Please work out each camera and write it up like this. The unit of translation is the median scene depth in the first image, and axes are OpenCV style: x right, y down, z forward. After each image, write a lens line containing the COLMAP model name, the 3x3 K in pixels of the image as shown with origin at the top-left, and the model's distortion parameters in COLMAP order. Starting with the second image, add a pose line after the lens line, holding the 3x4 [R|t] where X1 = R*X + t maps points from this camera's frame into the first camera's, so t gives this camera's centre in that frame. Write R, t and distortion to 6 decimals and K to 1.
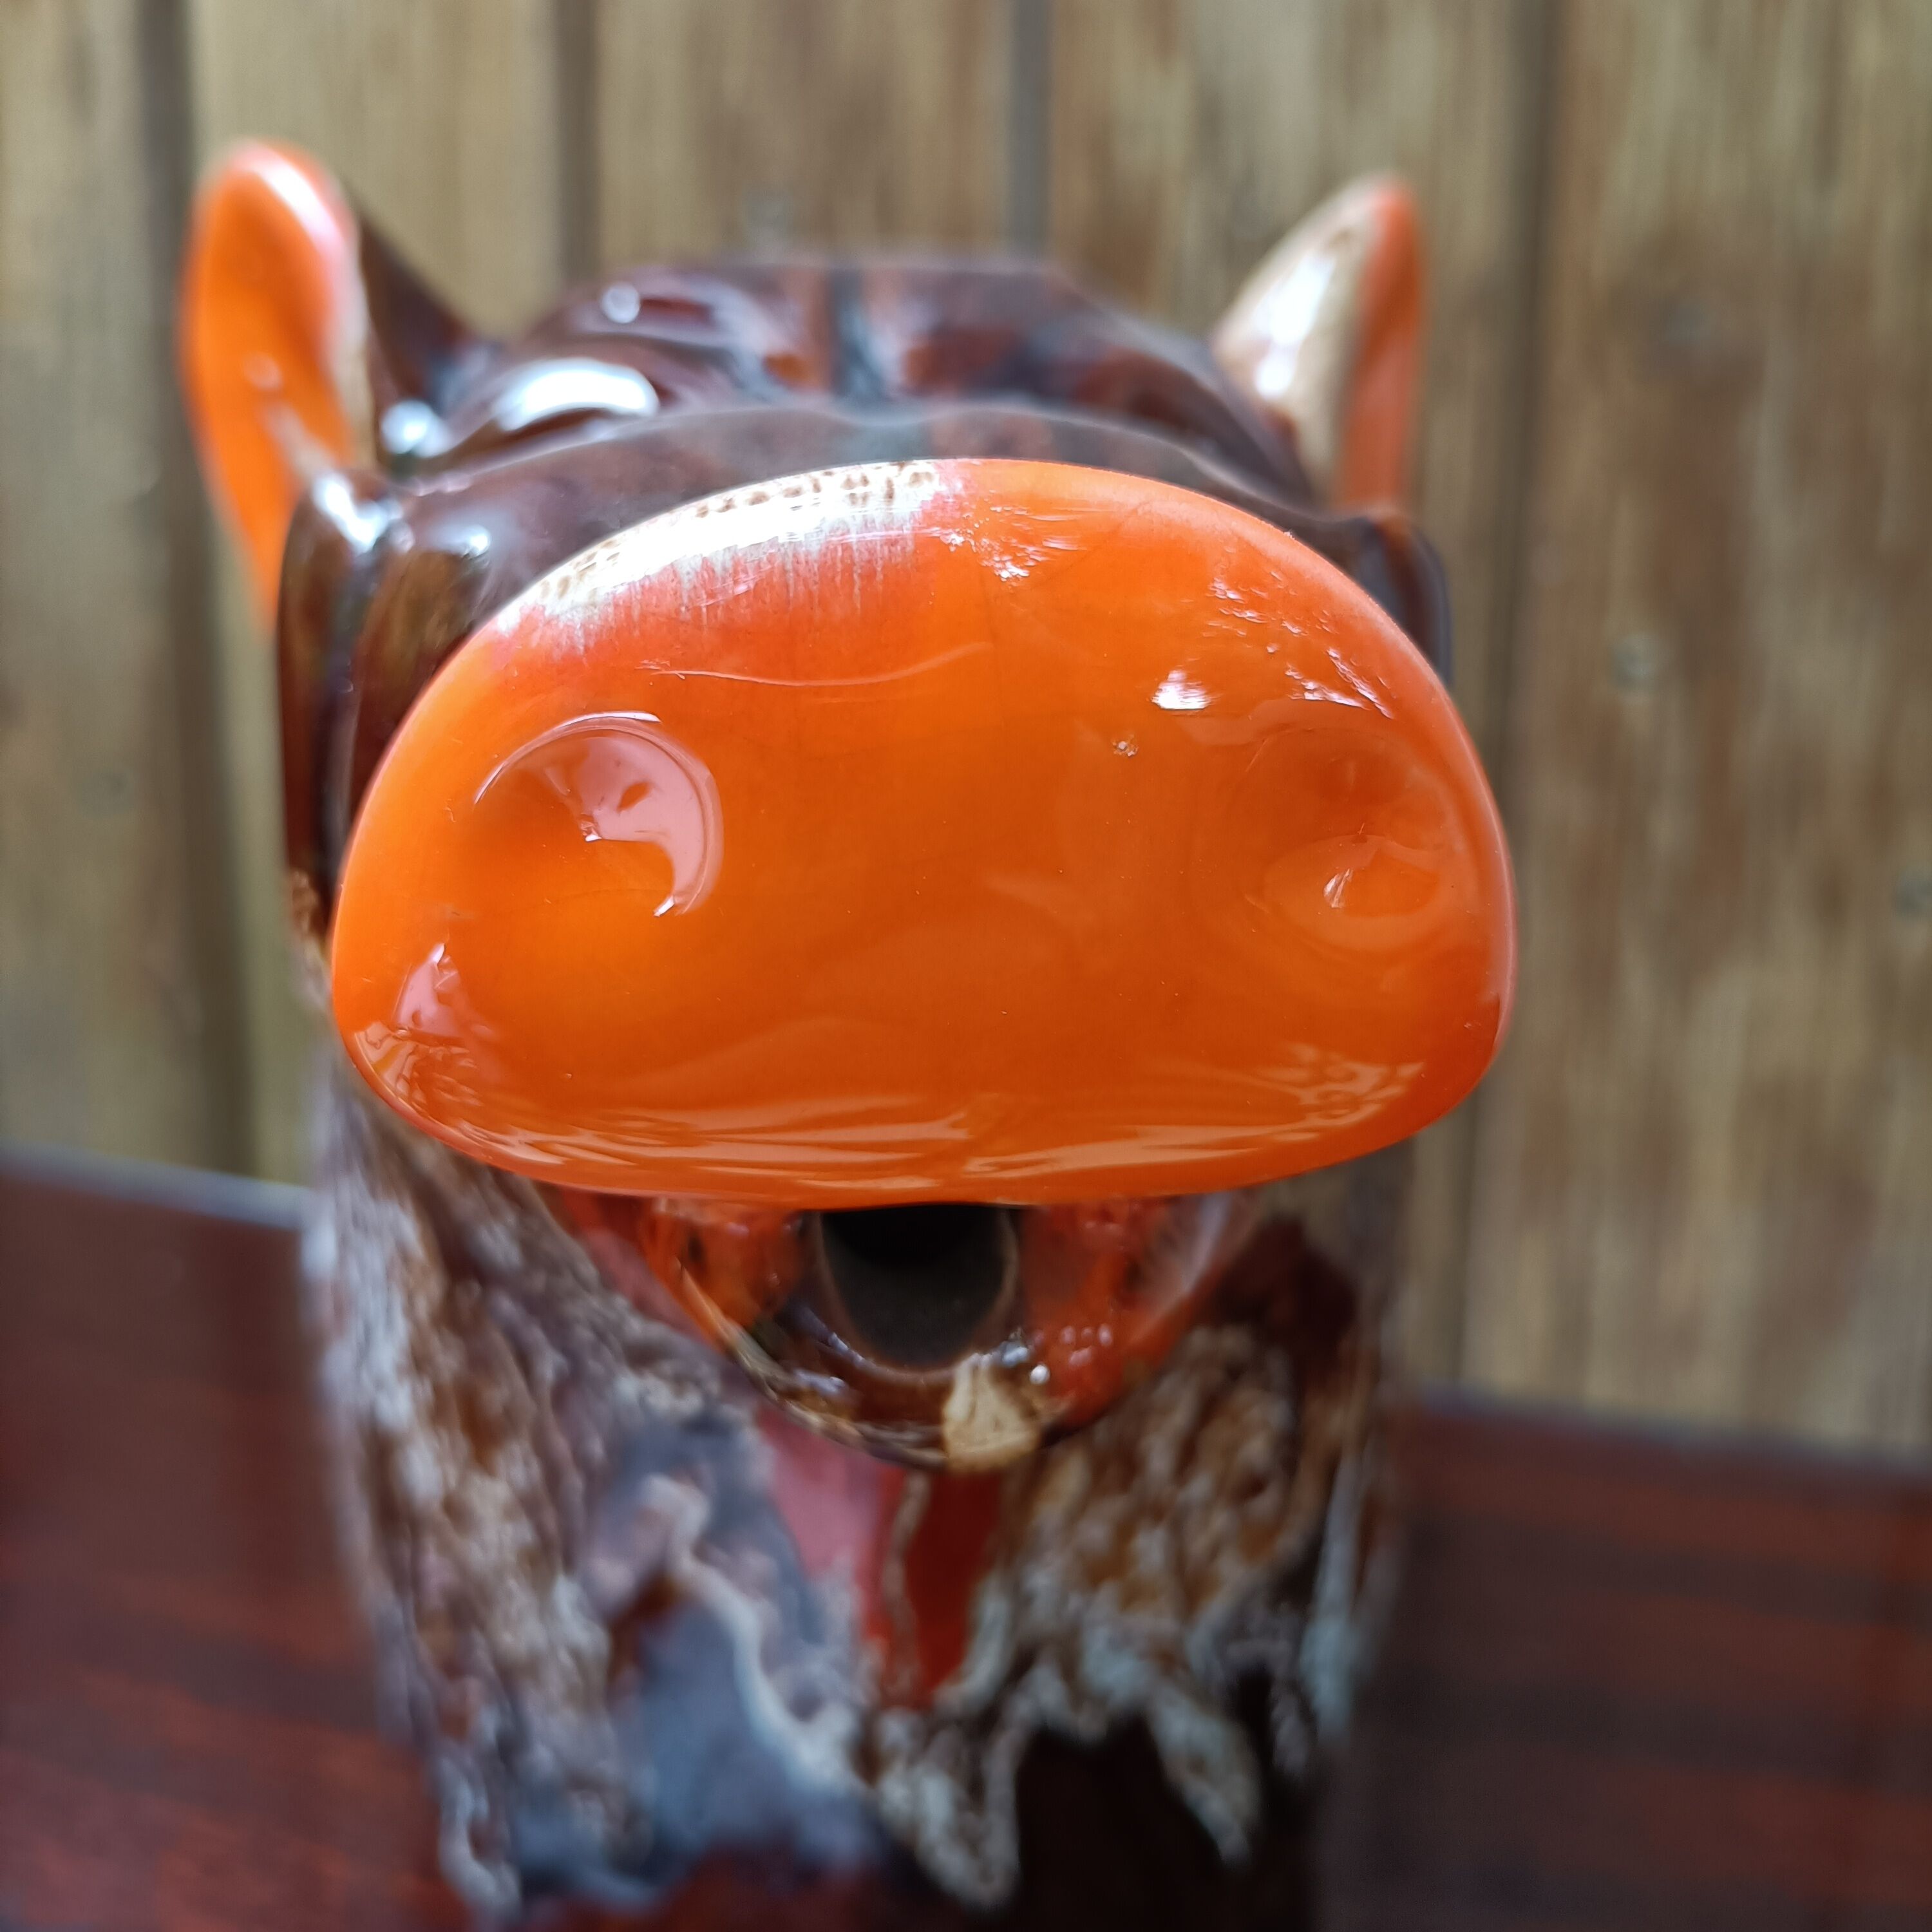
lens RADIAL K [[1629.8, 0, 956.1], [0, 1629.8, 963.0], [0, 0, 1]] dist [0.061393, -0.087574]
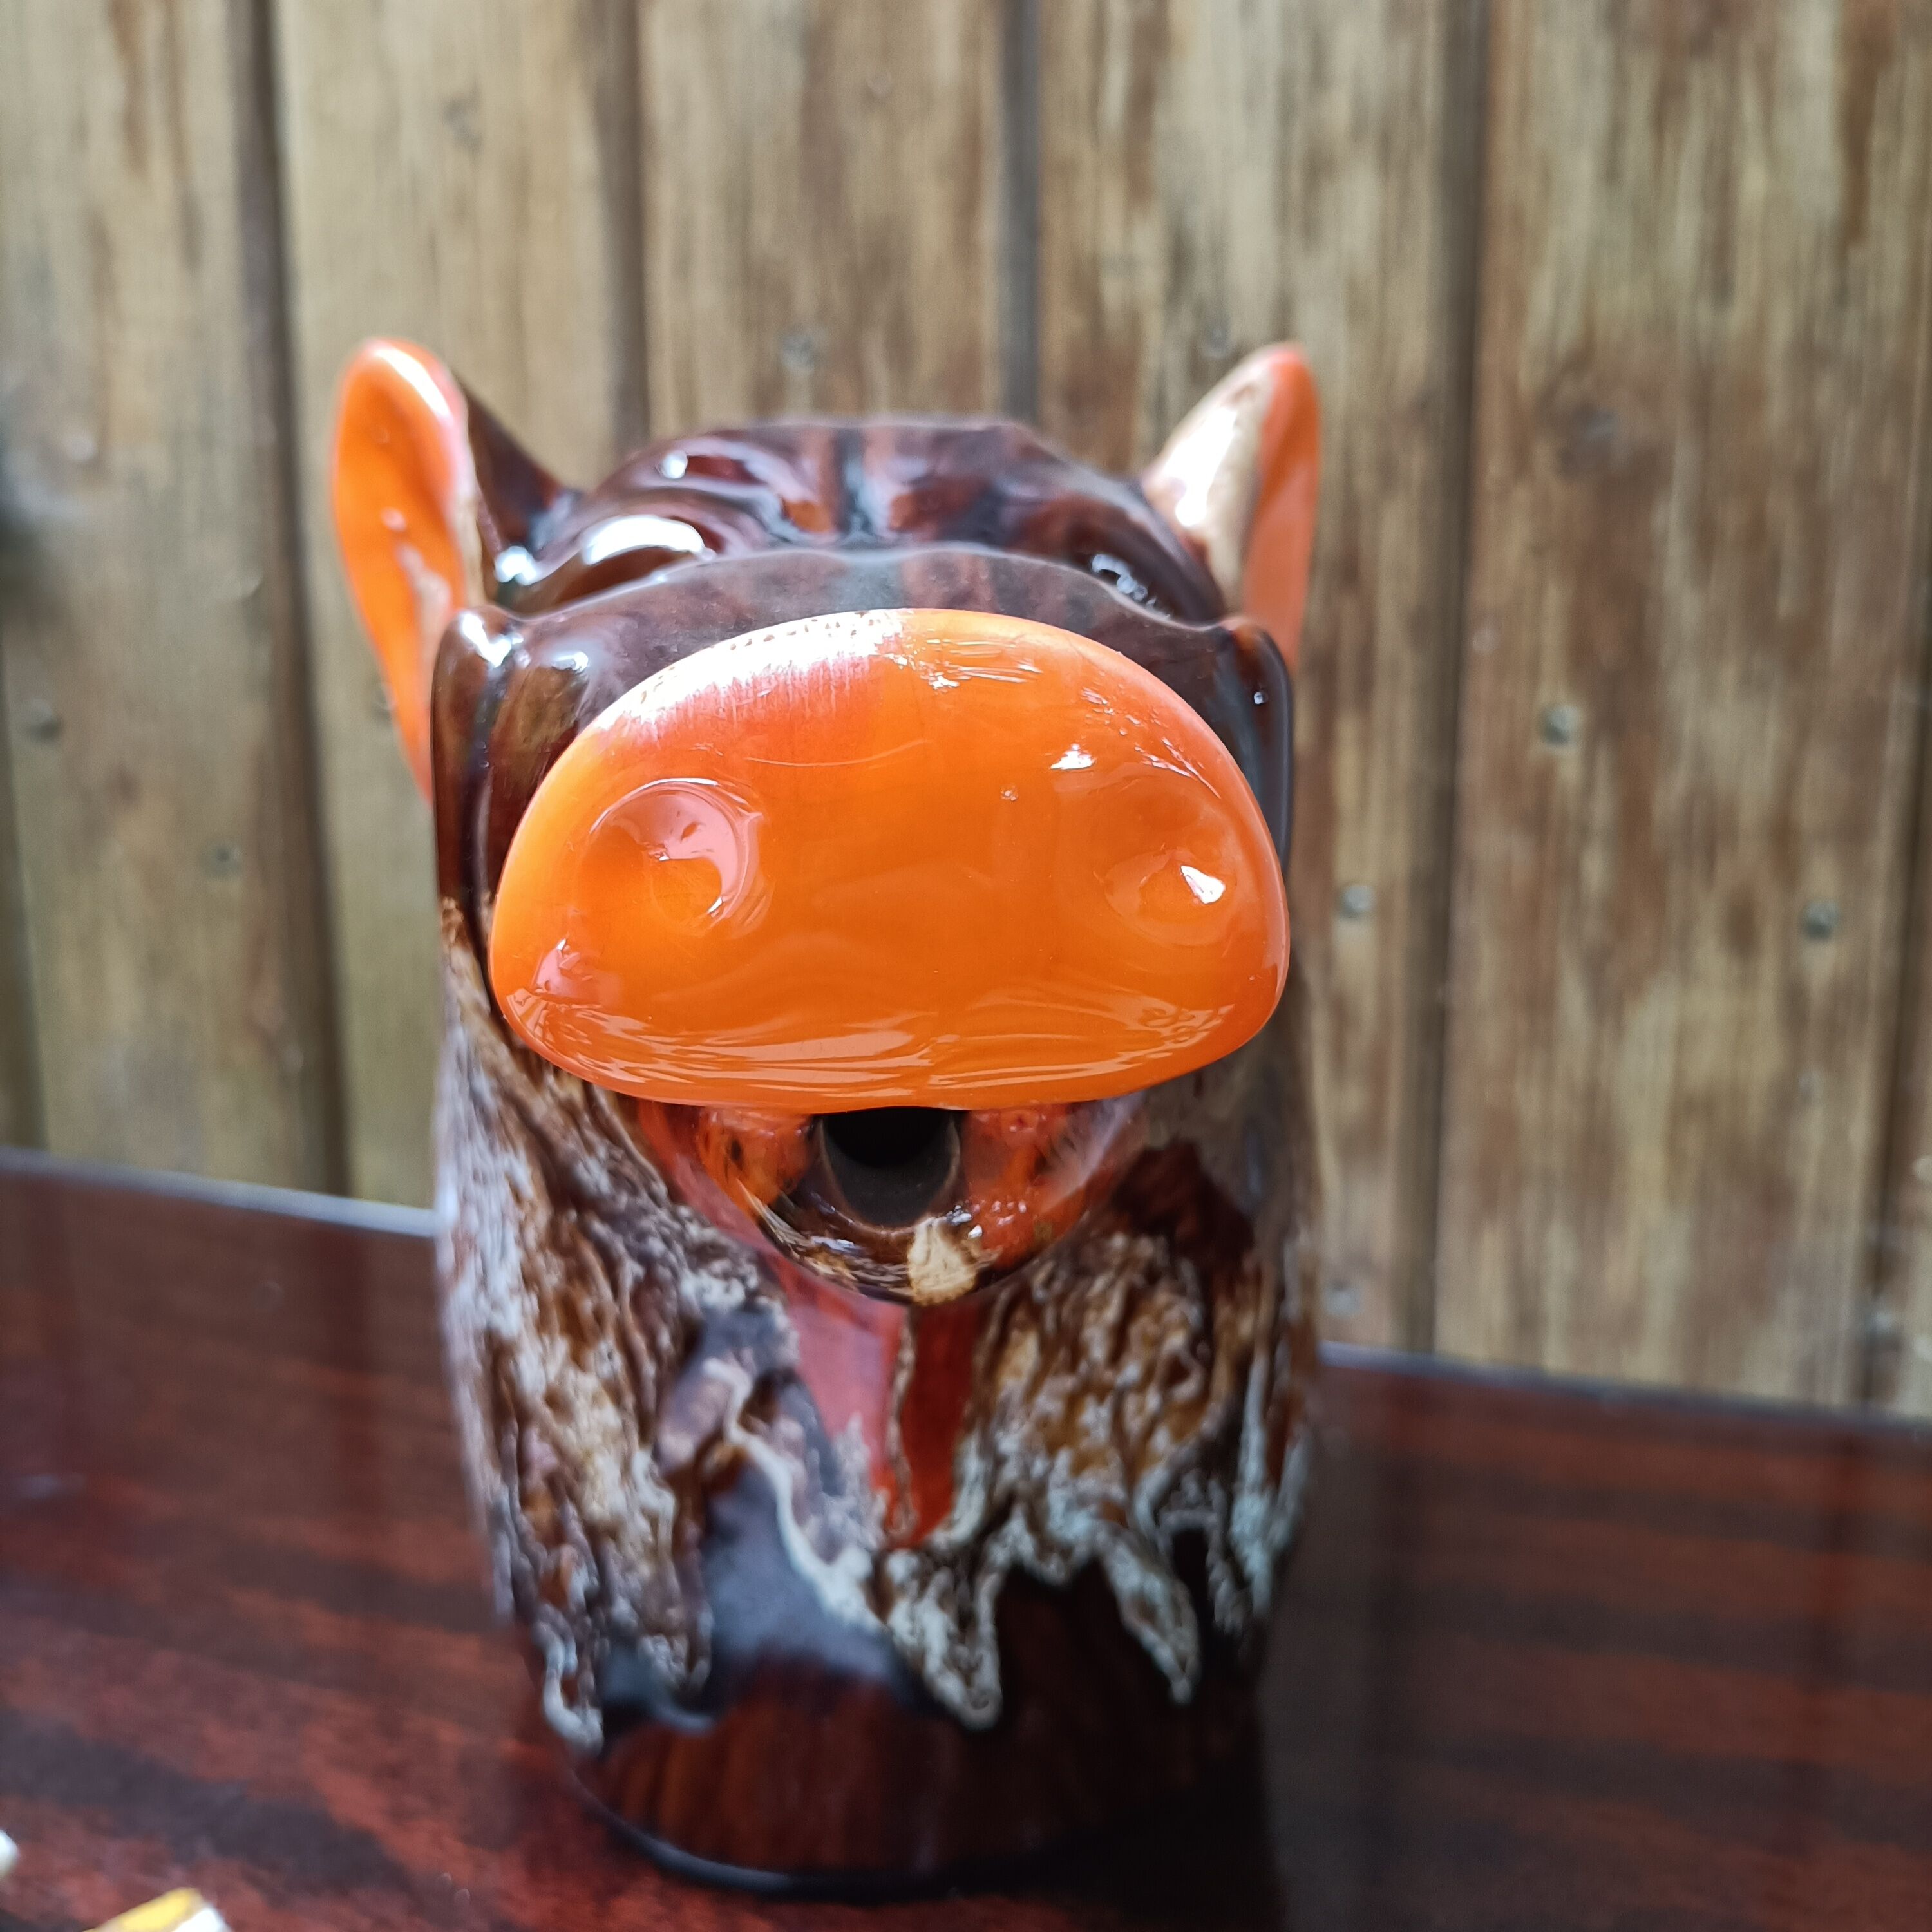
lens RADIAL K [[1489.9, 0, 966.0], [0, 1489.9, 966.0], [0, 0, 1]] dist [0.060430, -0.057679]
pose [[0.999823, -0.015900, -0.010103, 0.034509], [0.015623, 0.999515, -0.026943, 0.030728], [0.010527, 0.026780, 0.999586, -0.185167]]
